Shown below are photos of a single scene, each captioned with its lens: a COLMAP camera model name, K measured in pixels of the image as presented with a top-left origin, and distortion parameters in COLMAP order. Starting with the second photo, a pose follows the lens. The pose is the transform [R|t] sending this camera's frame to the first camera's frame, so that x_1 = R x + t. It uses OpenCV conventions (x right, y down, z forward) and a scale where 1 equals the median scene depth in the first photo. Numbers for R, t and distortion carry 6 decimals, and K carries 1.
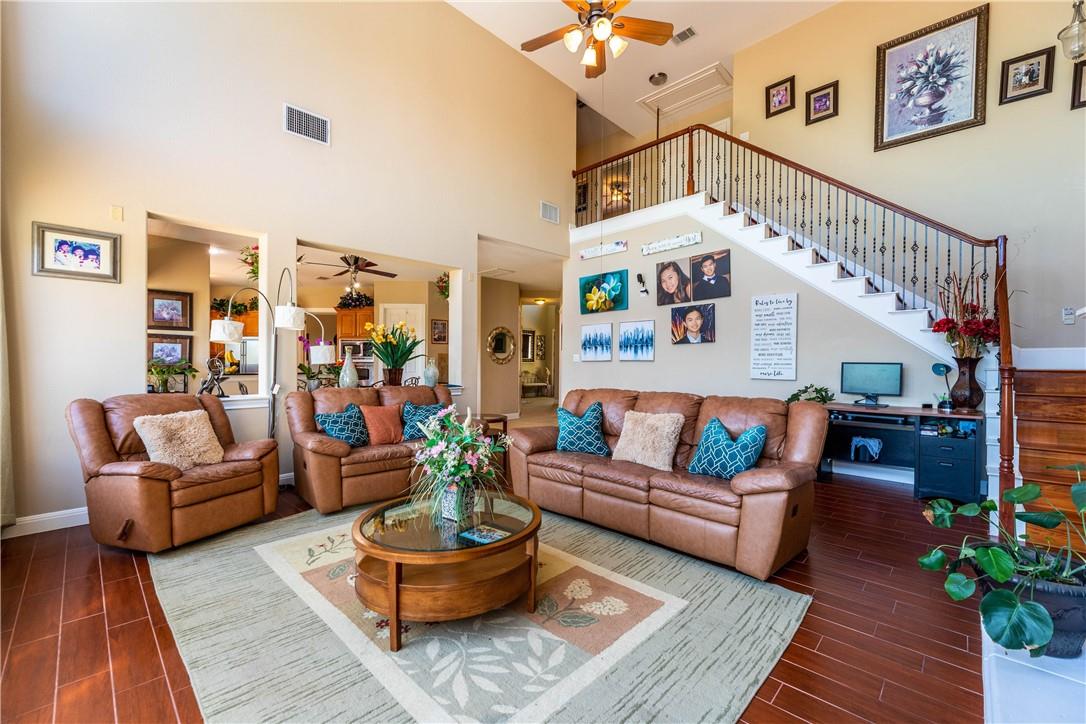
lens RADIAL K [[440.4, 0, 543.7], [0, 440.4, 366.8], [0, 0, 1]] dist [-0.001422, -0.000290]
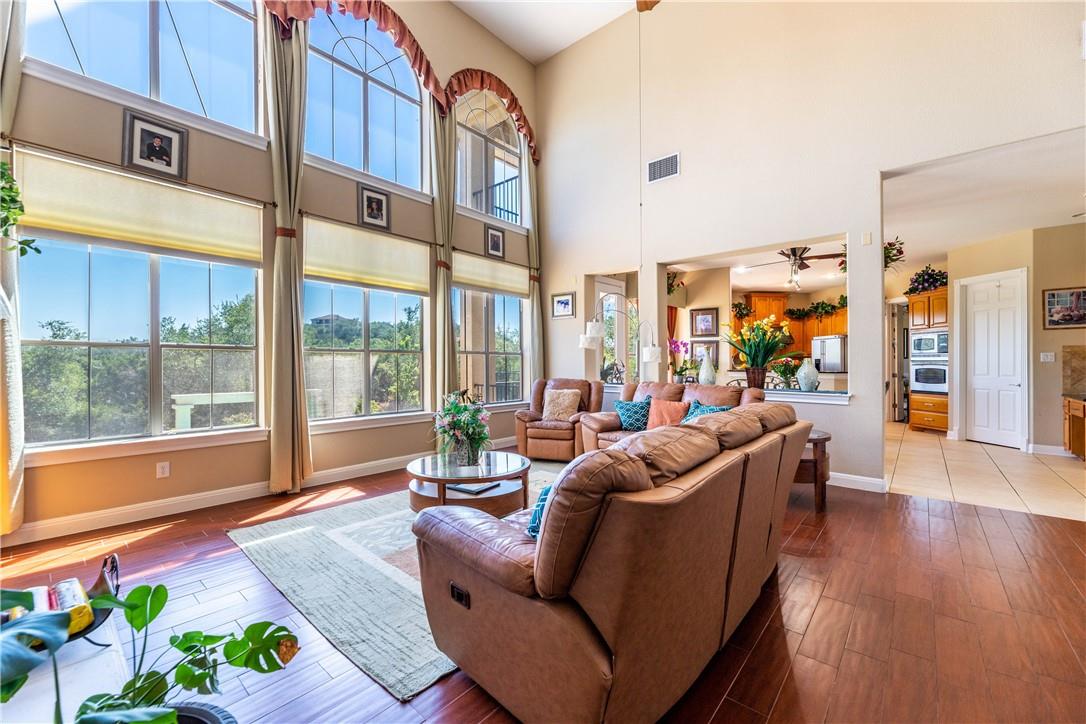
lens RADIAL K [[440.4, 0, 541.0], [0, 440.4, 359.0], [0, 0, 1]] dist [-0.001422, -0.000290]
pose [[0.051550, -0.003563, -0.998664, 0.876171], [-0.010714, 0.999934, -0.004120, -0.008235], [0.998613, 0.010912, 0.051508, 0.781770]]
